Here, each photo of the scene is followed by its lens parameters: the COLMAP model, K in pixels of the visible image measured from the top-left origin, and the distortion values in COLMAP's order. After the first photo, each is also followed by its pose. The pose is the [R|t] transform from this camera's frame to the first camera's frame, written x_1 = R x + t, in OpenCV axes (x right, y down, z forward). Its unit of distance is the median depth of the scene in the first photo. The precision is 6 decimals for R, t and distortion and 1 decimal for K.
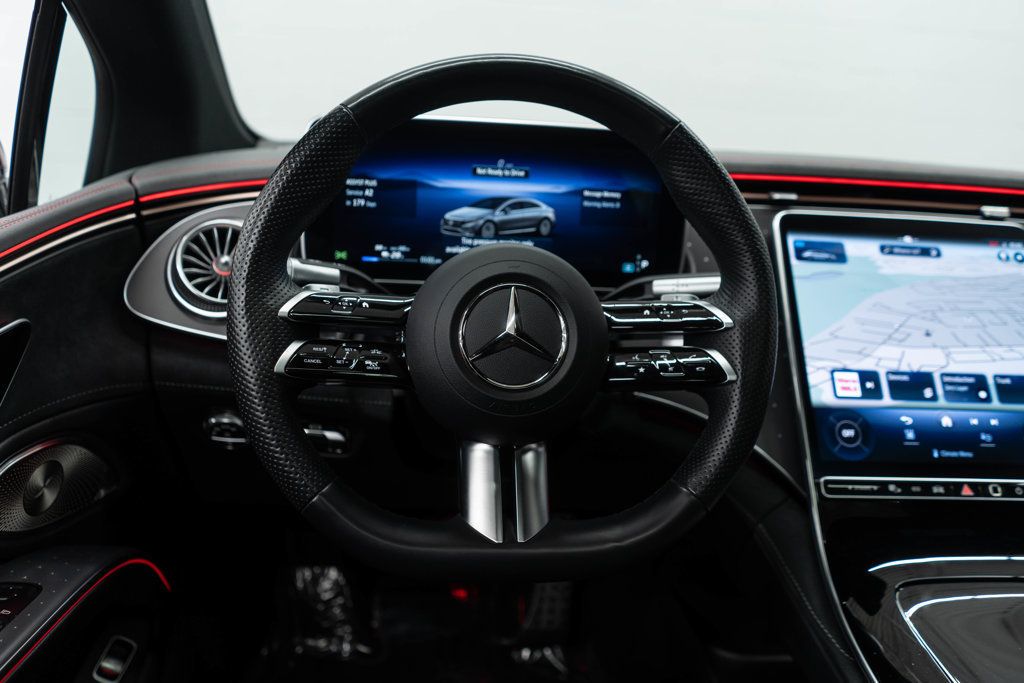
lens RADIAL K [[816.9, 0, 511.0], [0, 816.9, 342.3], [0, 0, 1]] dist [-0.005261, -0.000248]
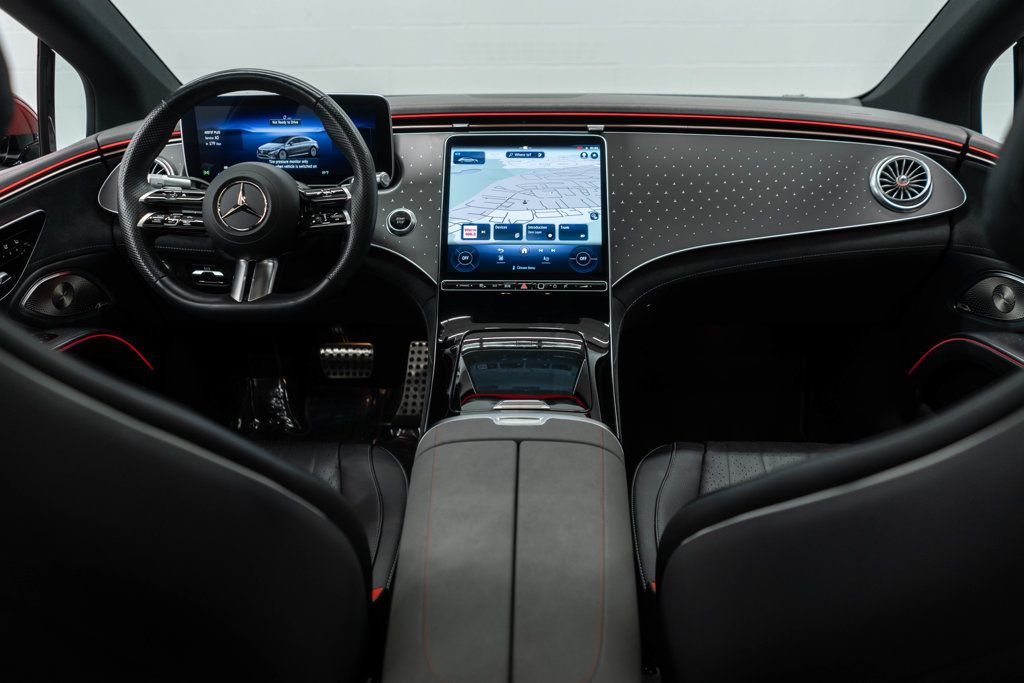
lens RADIAL K [[816.9, 0, 511.0], [0, 816.9, 342.3], [0, 0, 1]] dist [-0.005261, -0.000248]
pose [[0.990270, -0.017803, -0.138013, 0.730066], [0.031291, 0.994871, 0.096185, 0.120741], [0.135593, -0.099568, 0.985749, -0.777185]]
